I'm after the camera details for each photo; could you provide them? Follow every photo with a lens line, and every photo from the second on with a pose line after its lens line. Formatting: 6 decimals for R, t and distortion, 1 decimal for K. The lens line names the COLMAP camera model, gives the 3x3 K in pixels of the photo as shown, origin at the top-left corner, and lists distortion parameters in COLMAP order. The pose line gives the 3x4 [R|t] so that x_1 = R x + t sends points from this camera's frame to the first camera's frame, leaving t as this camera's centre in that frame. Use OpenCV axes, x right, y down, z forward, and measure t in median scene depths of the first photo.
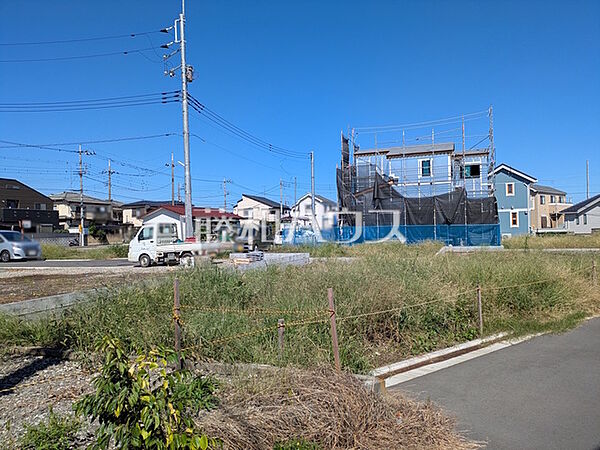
lens RADIAL K [[468.0, 0, 286.2], [0, 468.0, 225.3], [0, 0, 1]] dist [0.081741, -0.077107]
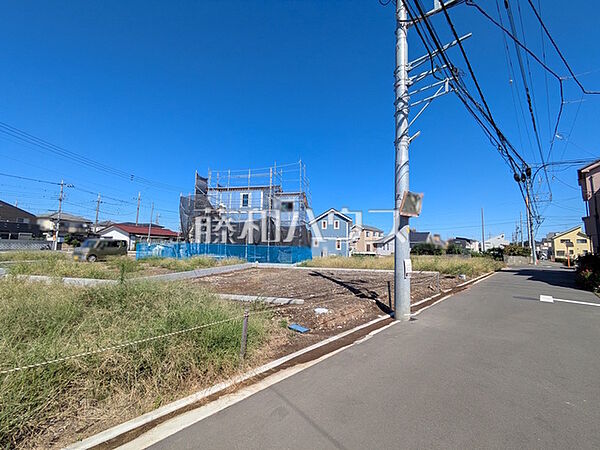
lens RADIAL K [[247.6, 0, 300.0], [0, 247.6, 225.0], [0, 0, 1]] dist [0.001566, 0.000384]
pose [[0.990035, 0.055848, 0.129275, 0.468766], [-0.045373, 0.995549, -0.082608, -0.007449], [-0.133313, 0.075919, 0.988162, 0.420051]]
